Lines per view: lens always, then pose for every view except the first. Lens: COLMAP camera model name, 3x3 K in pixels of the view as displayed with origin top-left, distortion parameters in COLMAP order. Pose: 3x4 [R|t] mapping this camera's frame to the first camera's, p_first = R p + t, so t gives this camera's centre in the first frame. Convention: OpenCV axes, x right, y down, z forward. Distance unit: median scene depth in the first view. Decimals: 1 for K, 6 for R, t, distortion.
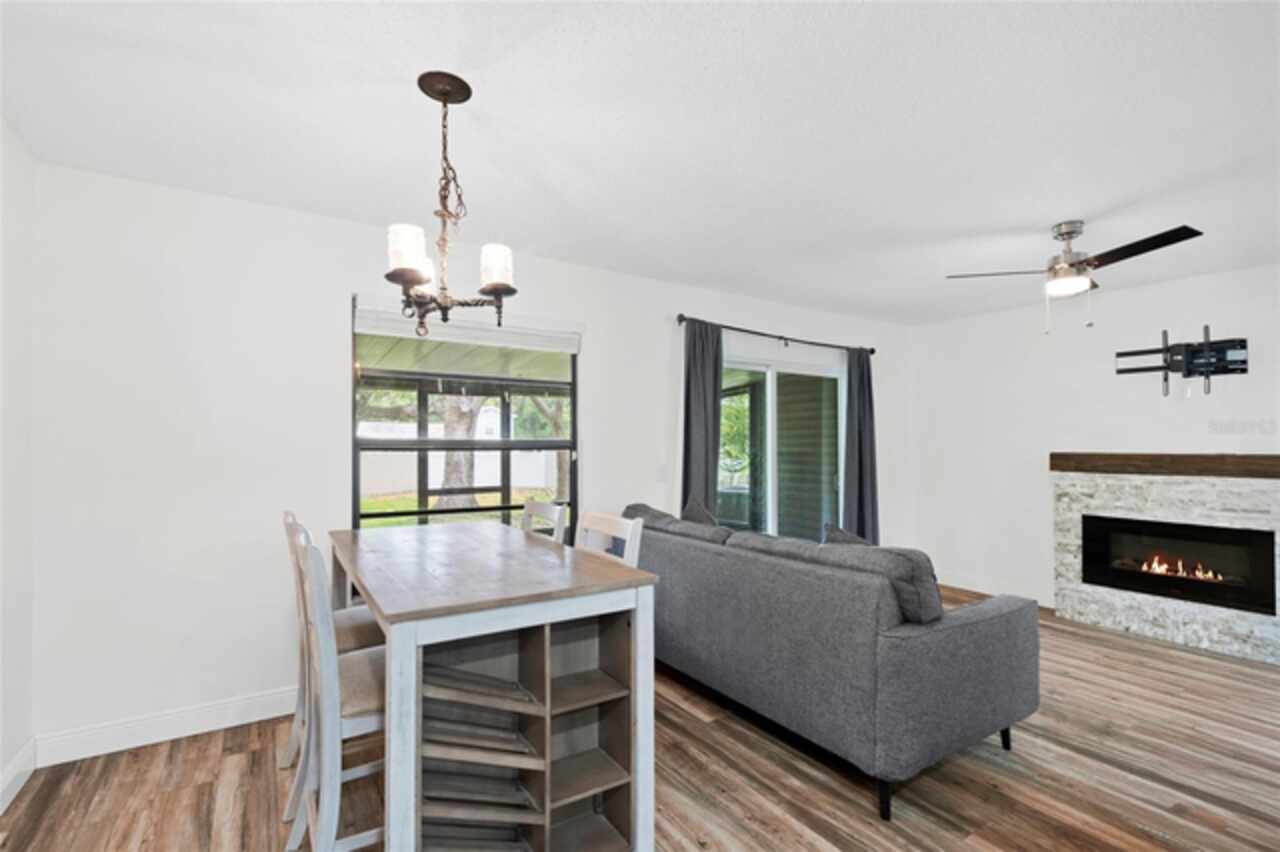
lens RADIAL K [[585.0, 0, 653.7], [0, 585.0, 440.9], [0, 0, 1]] dist [0.002873, -0.001685]
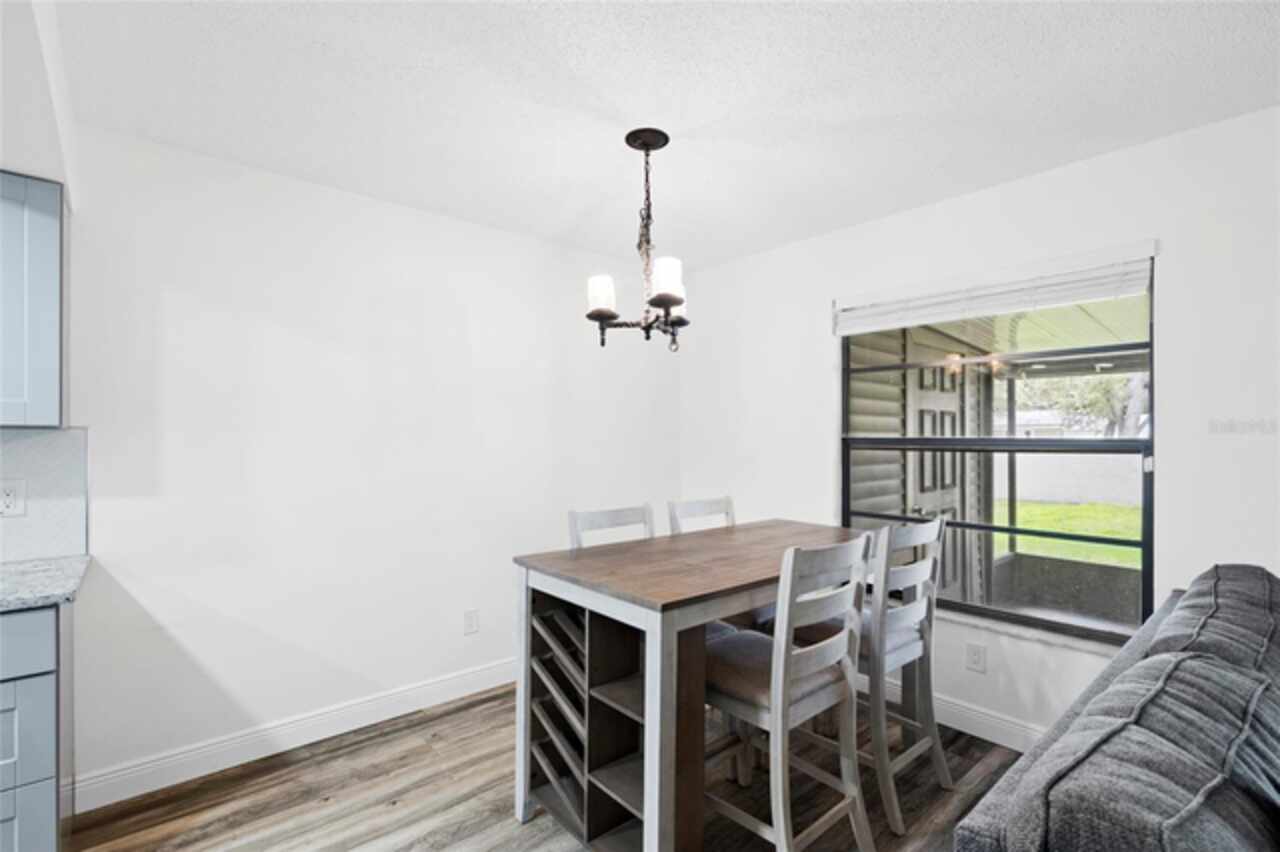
lens RADIAL K [[585.0, 0, 638.1], [0, 585.0, 433.8], [0, 0, 1]] dist [0.002873, -0.001685]
pose [[0.129782, -0.005720, -0.991526, 0.363805], [0.003366, 0.999980, -0.005328, -0.004181], [0.991537, -0.002646, 0.129799, 0.371764]]
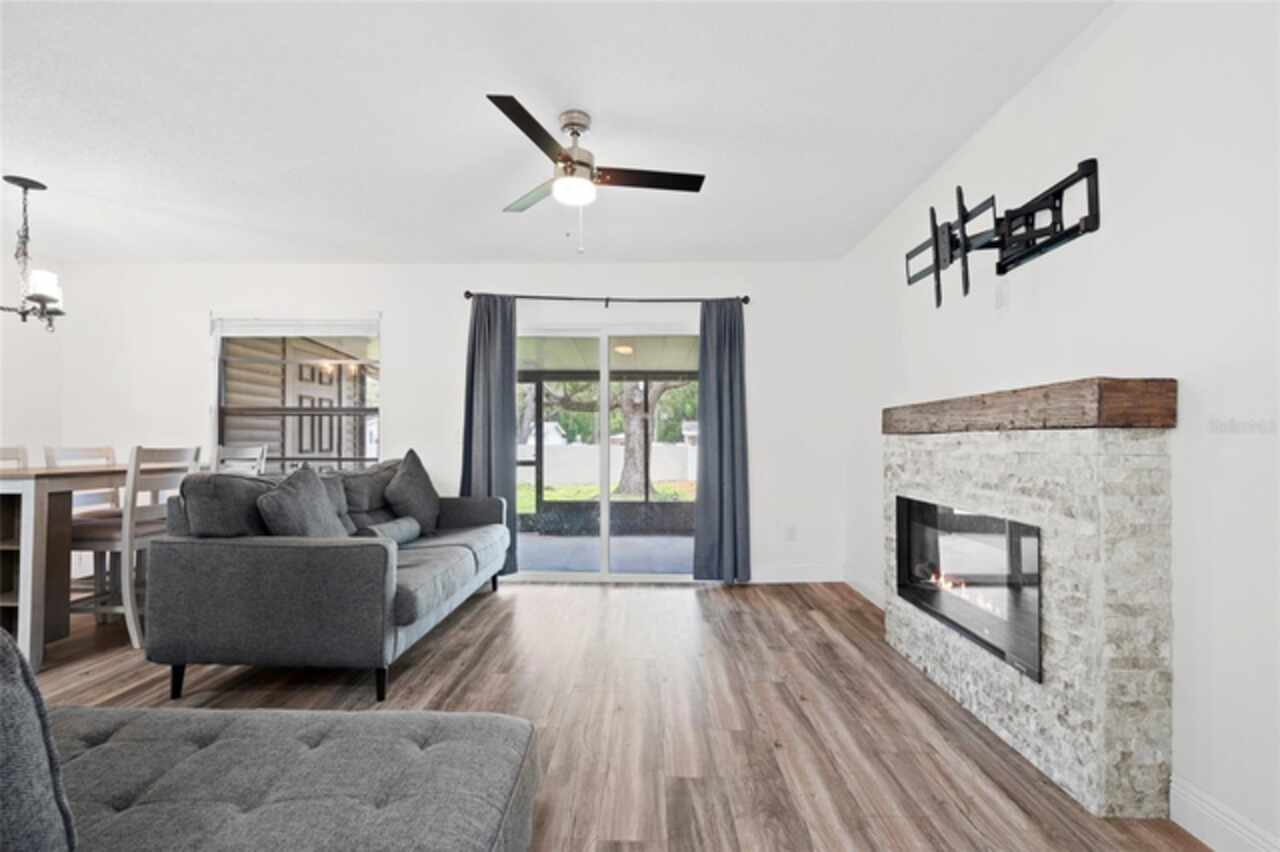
lens RADIAL K [[585.0, 0, 643.1], [0, 585.0, 436.1], [0, 0, 1]] dist [0.002873, -0.001685]
pose [[0.823786, -0.006904, -0.566859, 0.927731], [0.002469, 0.999960, -0.008592, 0.064627], [0.566895, 0.005678, 0.823770, 0.280172]]
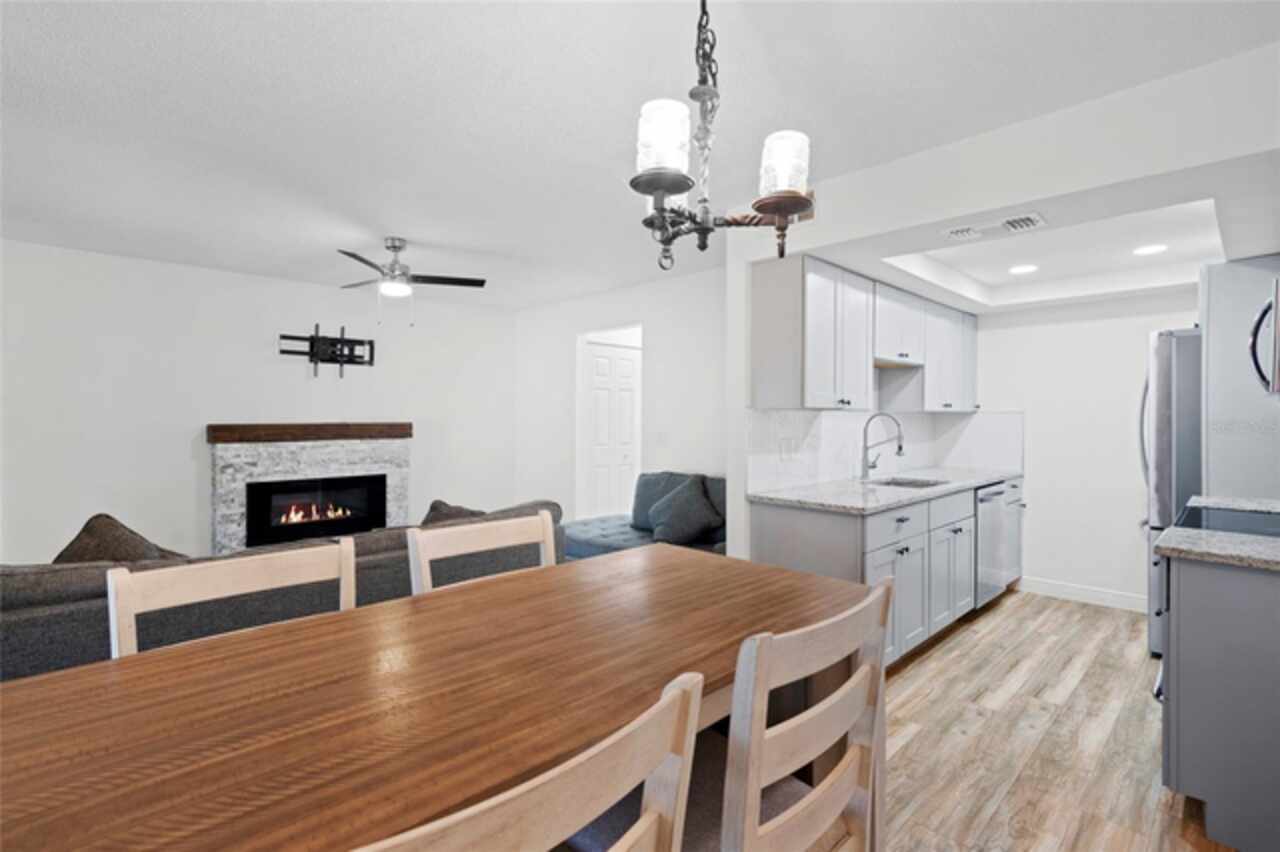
lens RADIAL K [[585.0, 0, 637.2], [0, 585.0, 430.1], [0, 0, 1]] dist [0.002873, -0.001685]
pose [[-0.172202, -0.032079, 0.984539, -0.445047], [-0.004644, 0.999485, 0.031753, -0.006381], [-0.985051, 0.000895, -0.172263, 0.516685]]
